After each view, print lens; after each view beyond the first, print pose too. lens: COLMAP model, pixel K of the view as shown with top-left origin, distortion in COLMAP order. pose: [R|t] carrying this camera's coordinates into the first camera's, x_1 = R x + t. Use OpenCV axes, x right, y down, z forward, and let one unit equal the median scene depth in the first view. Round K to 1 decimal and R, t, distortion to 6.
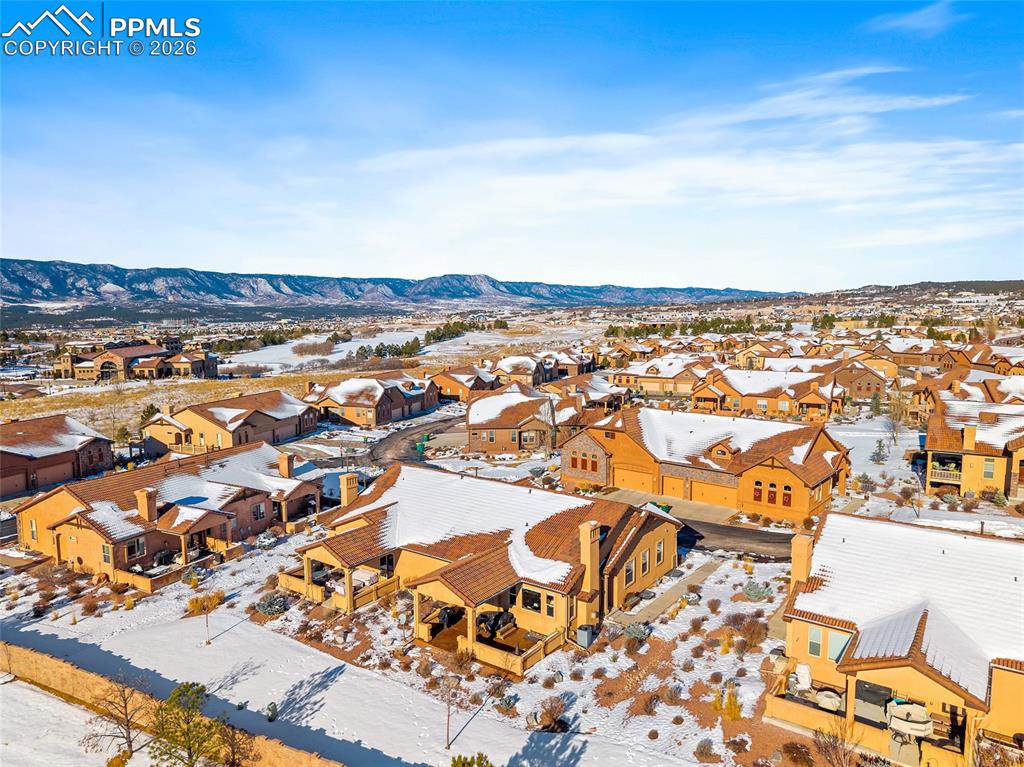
lens RADIAL K [[701.3, 0, 512.0], [0, 701.3, 383.5], [0, 0, 1]] dist [0.049345, -0.062049]
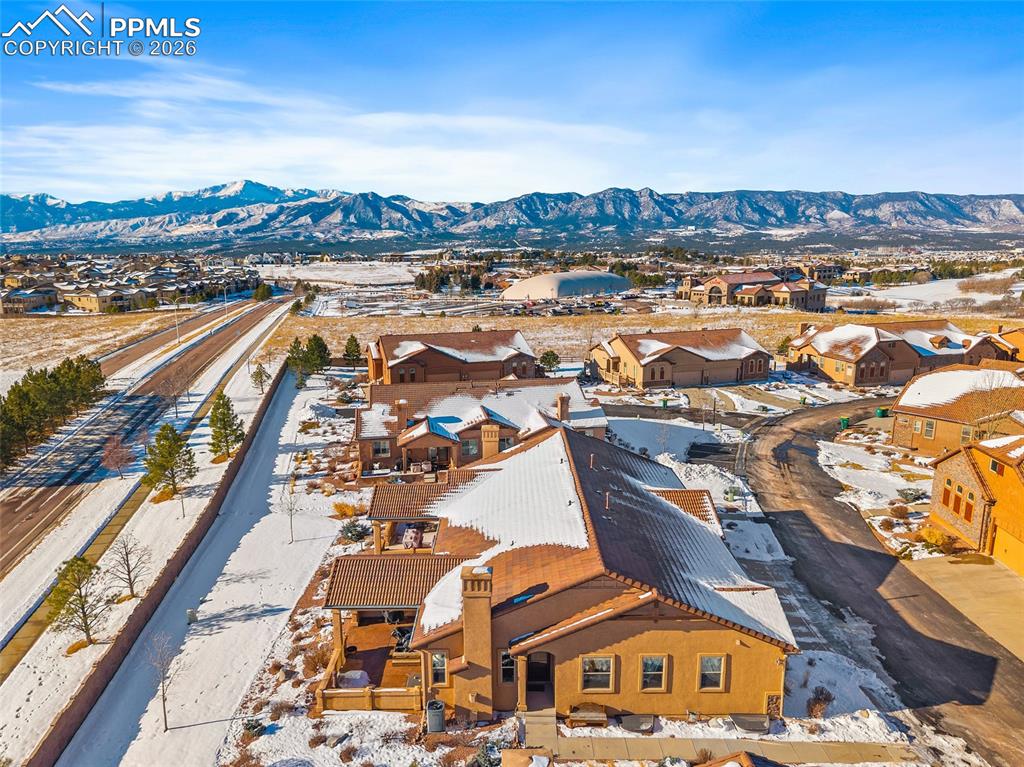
lens RADIAL K [[701.3, 0, 512.0], [0, 701.3, 383.5], [0, 0, 1]] dist [0.049345, -0.062049]
pose [[0.592490, 0.167955, -0.787875, 0.109497], [-0.087571, 0.985657, 0.144262, -0.012978], [0.800804, -0.016479, 0.598700, 0.109373]]
